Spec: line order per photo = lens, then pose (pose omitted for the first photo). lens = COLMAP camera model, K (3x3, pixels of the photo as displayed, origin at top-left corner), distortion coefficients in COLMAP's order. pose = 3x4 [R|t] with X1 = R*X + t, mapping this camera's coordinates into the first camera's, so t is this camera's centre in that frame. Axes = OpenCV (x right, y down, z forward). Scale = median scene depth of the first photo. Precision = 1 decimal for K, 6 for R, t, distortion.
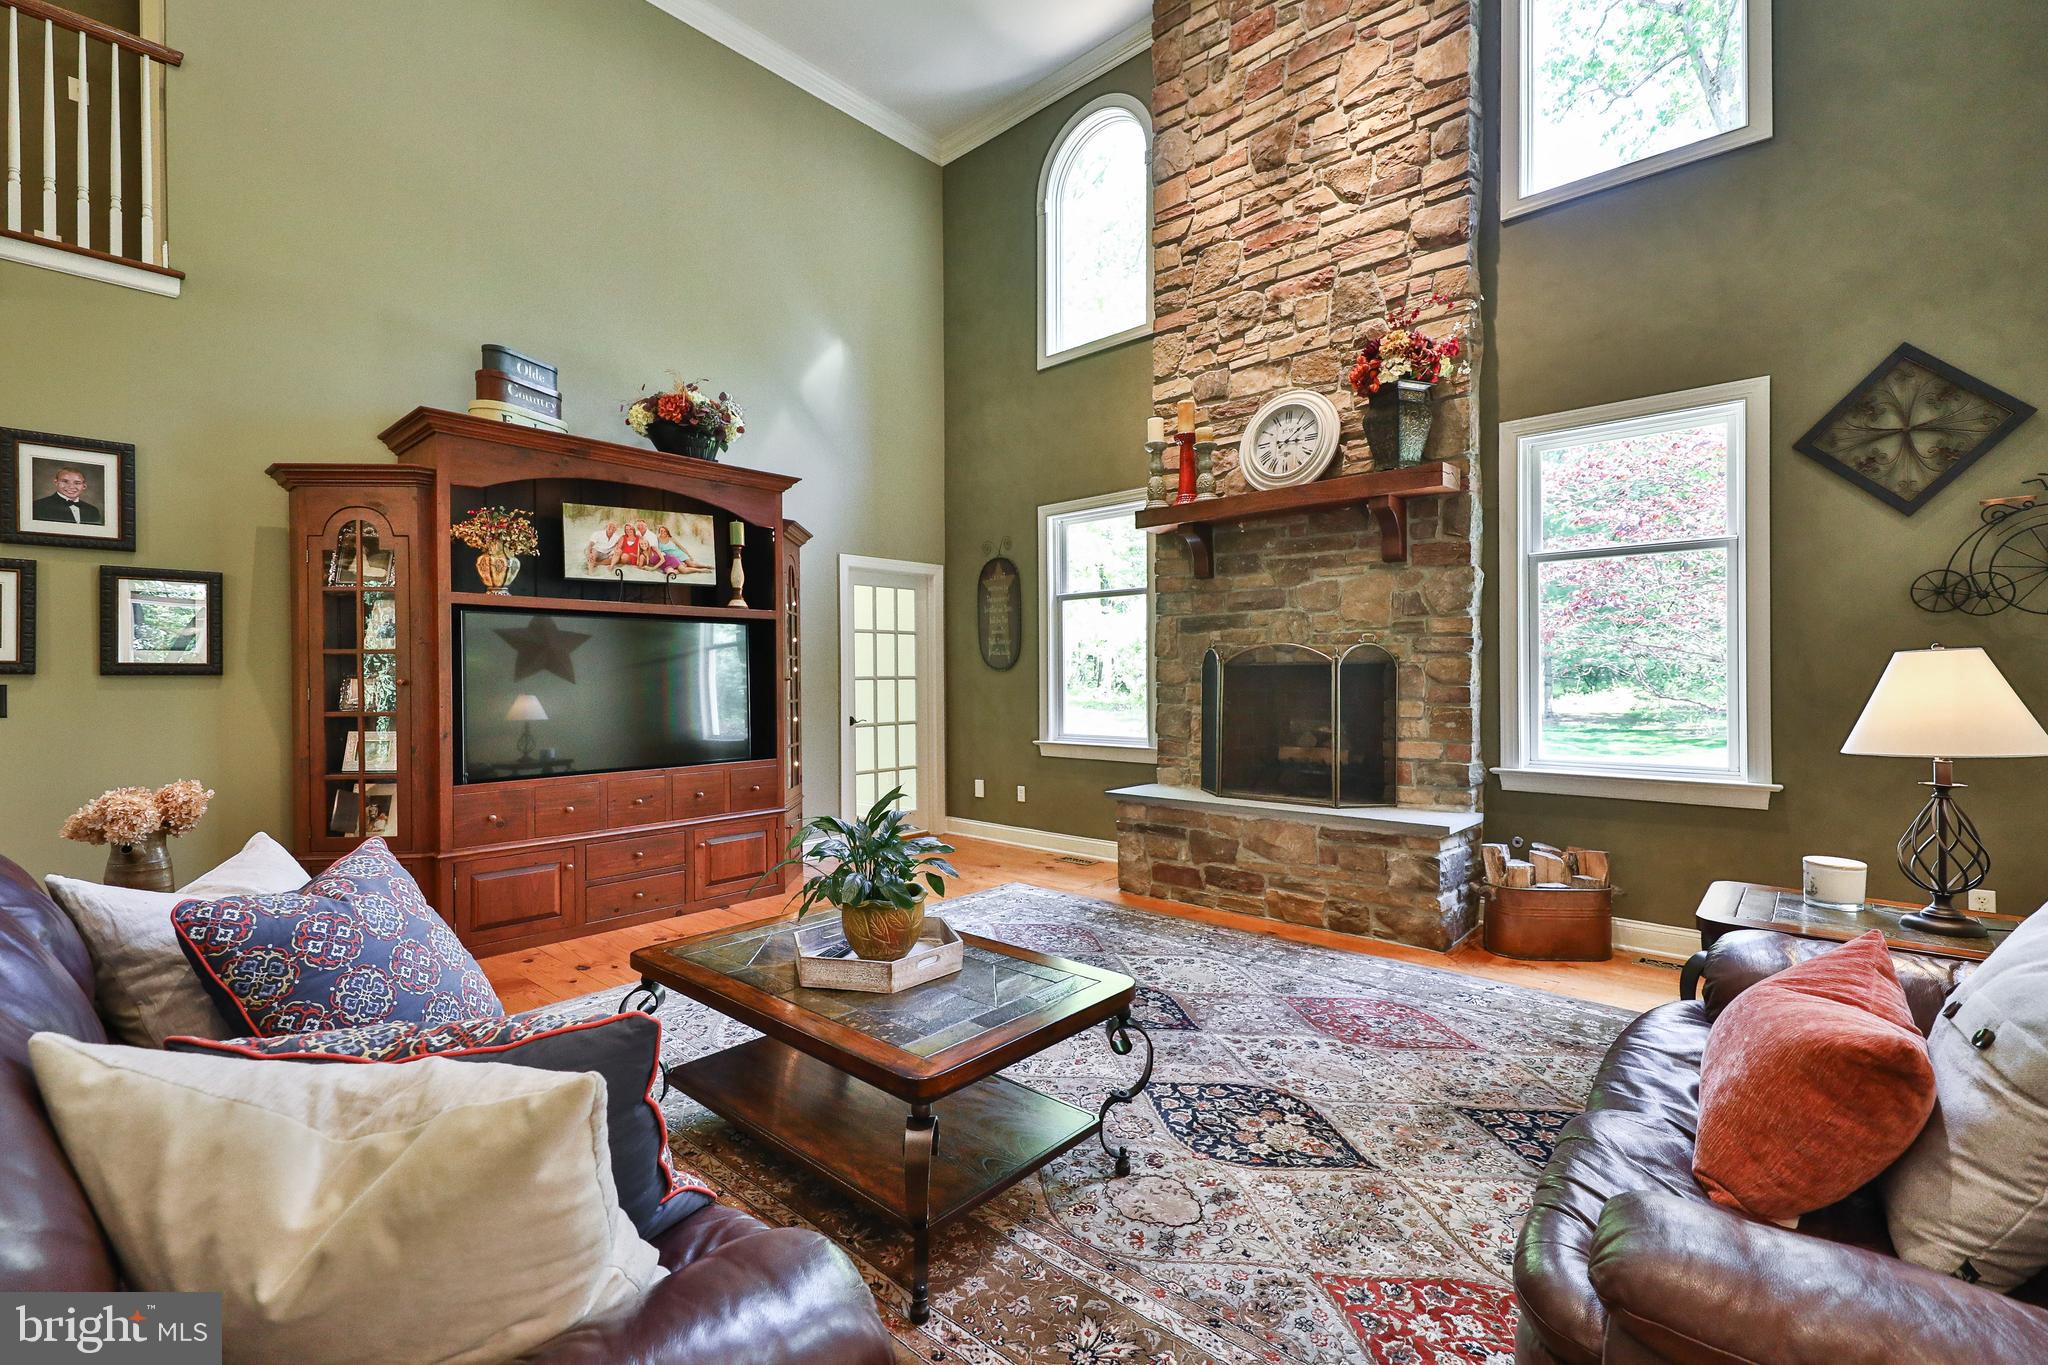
lens RADIAL K [[874.0, 0, 1022.5], [0, 874.0, 685.9], [0, 0, 1]] dist [-0.004857, -0.002111]
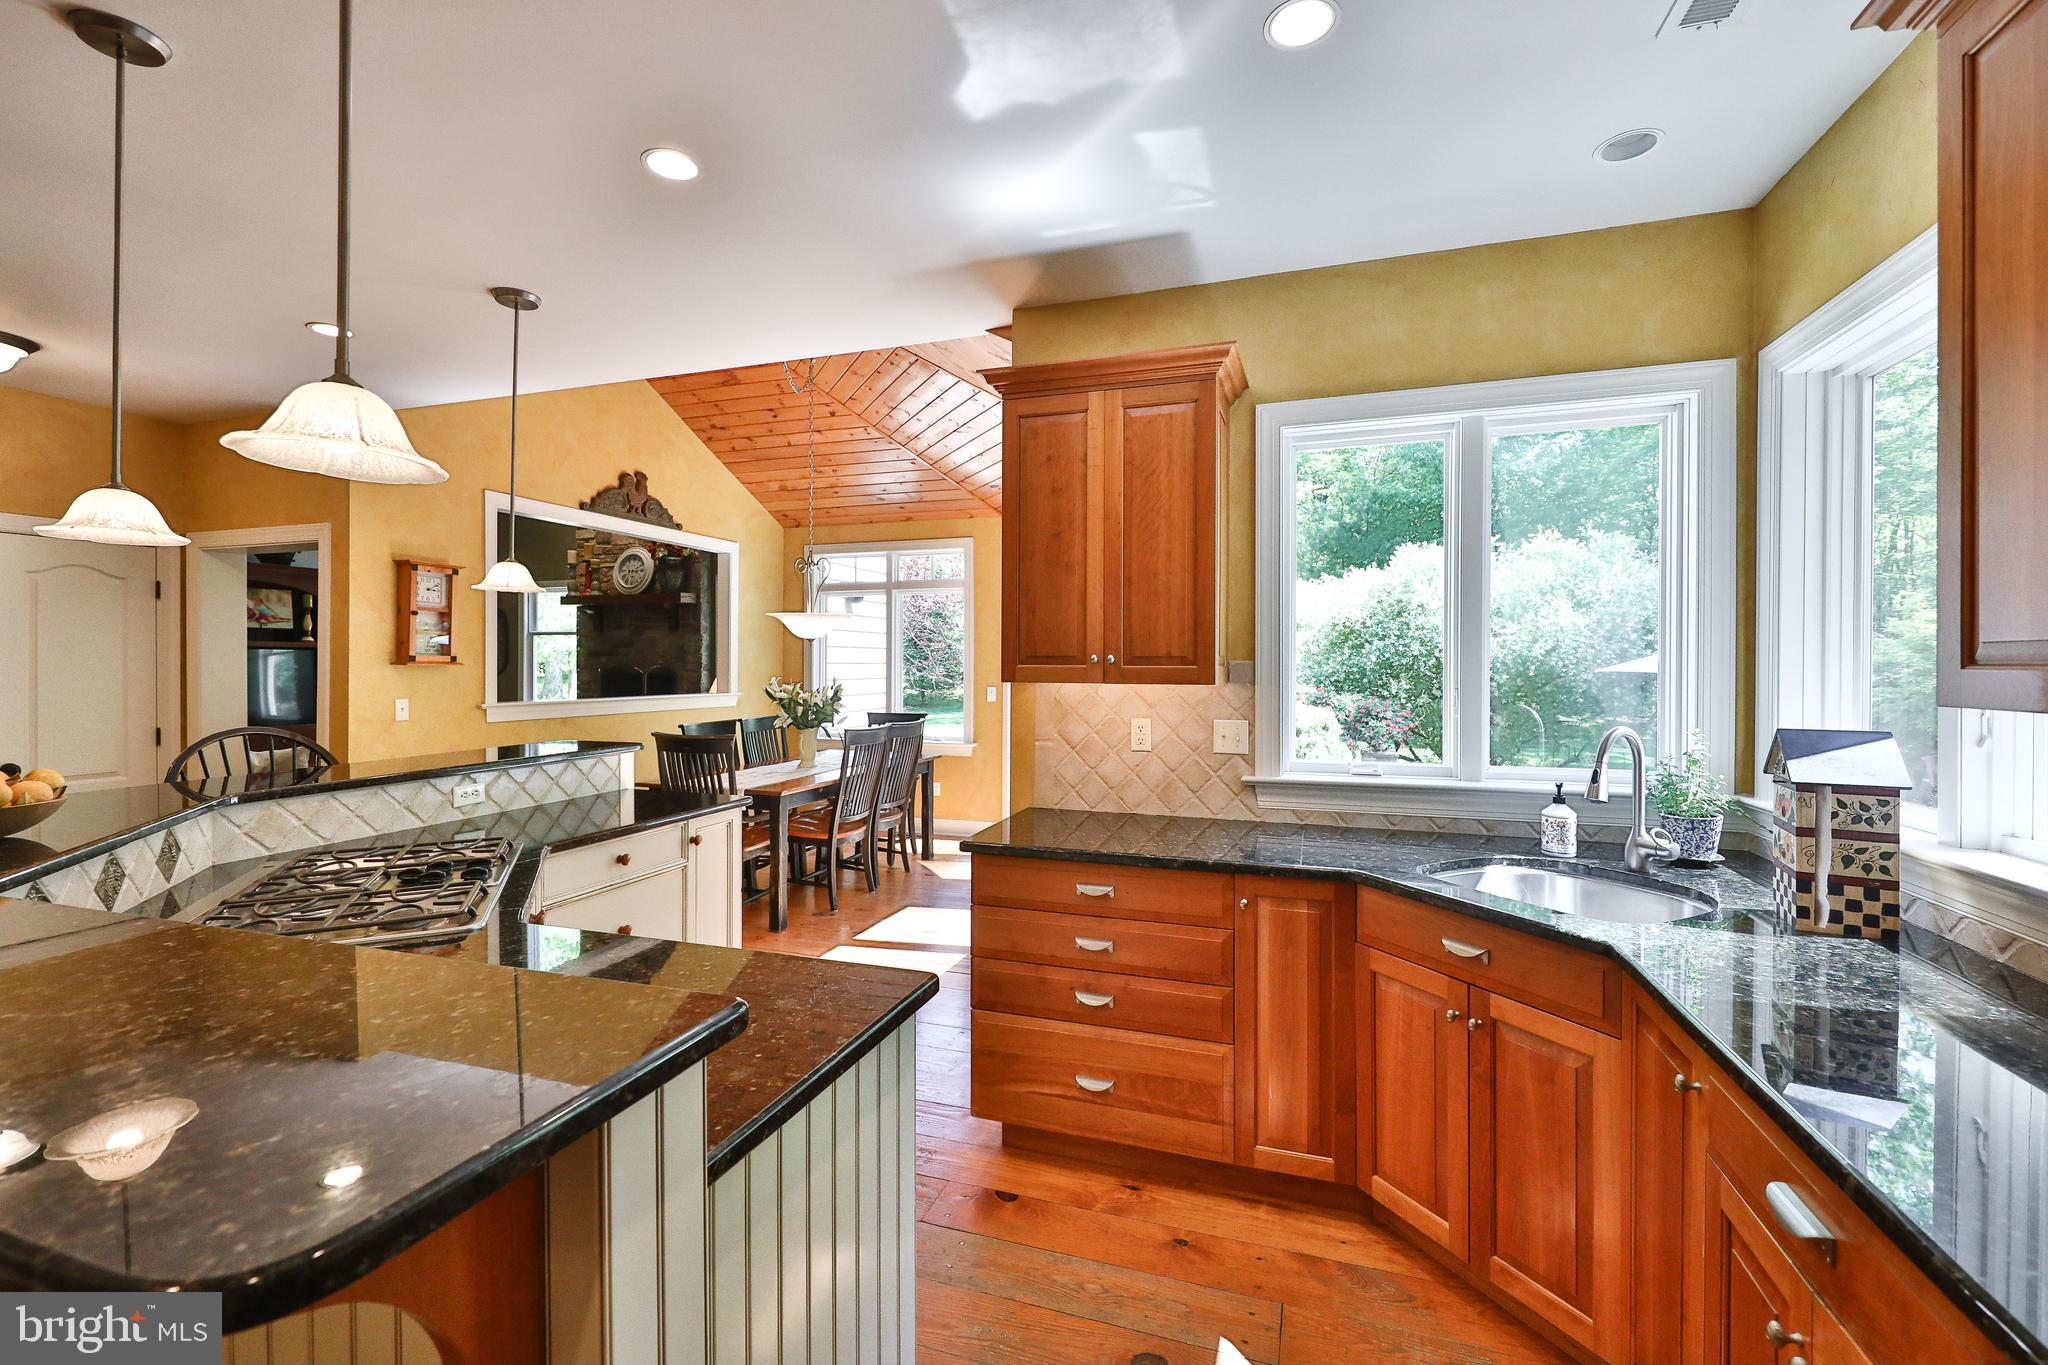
lens RADIAL K [[874.0, 0, 1064.5], [0, 874.0, 671.4], [0, 0, 1]] dist [-0.004857, -0.002111]
pose [[0.901965, 0.003112, 0.431798, 0.333264], [-0.000999, 0.999986, -0.005120, -0.020718], [-0.431808, 0.004187, 0.901956, -1.403660]]
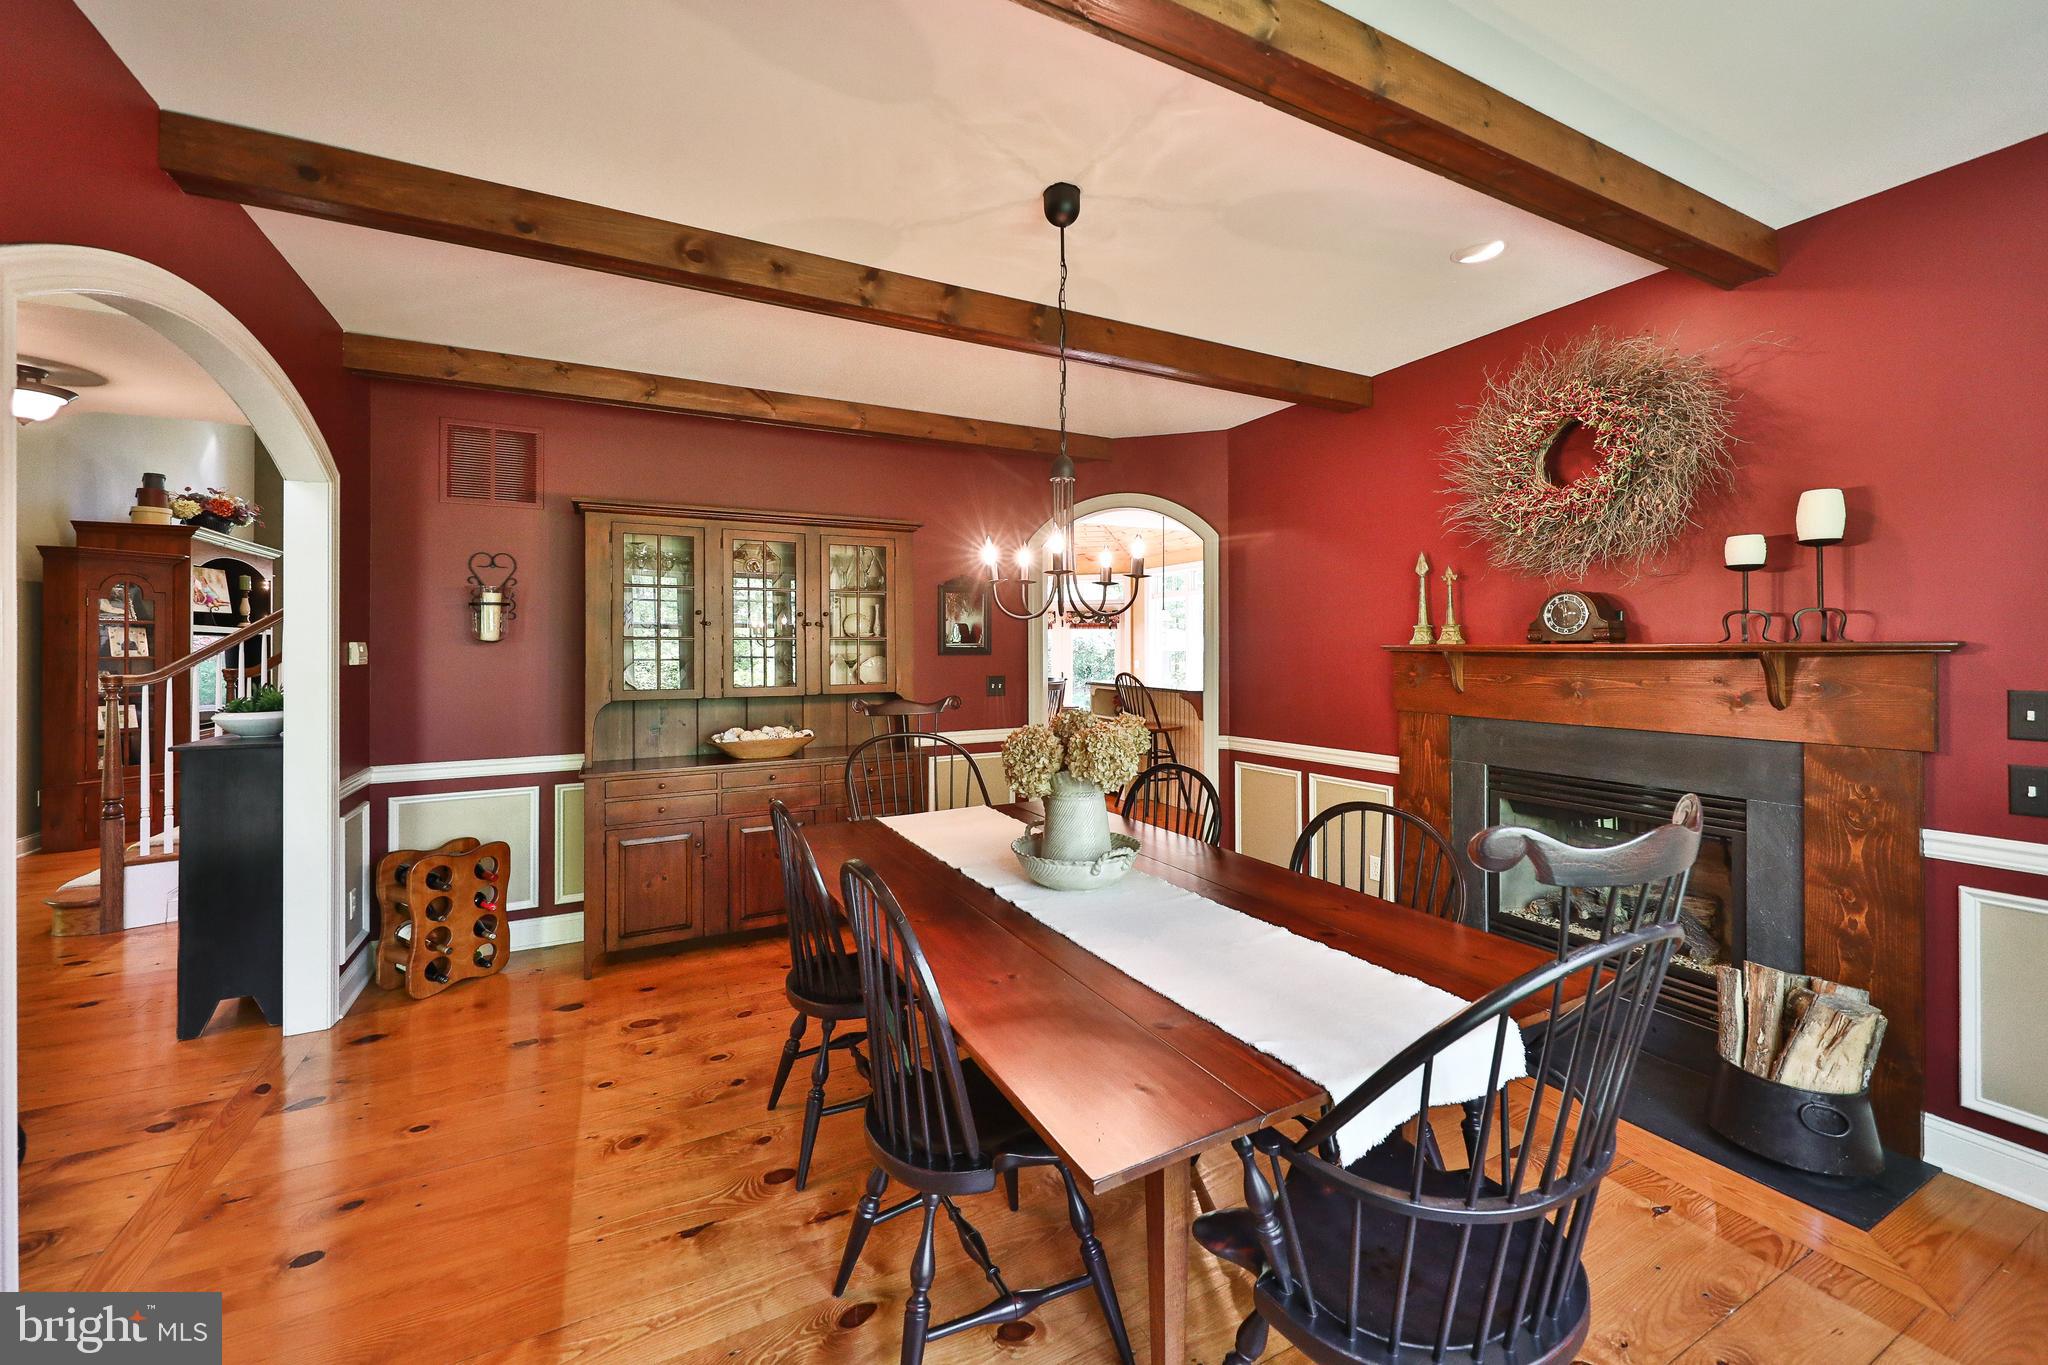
lens RADIAL K [[775.7, 0, 1026.9], [0, 775.7, 656.3], [0, 0, 1]] dist [-0.008251, -0.001677]
pose [[0.330614, -0.008319, 0.943729, -1.278637], [0.011638, 0.999921, 0.004738, -0.029299], [-0.943694, 0.009417, 0.330685, -0.892764]]
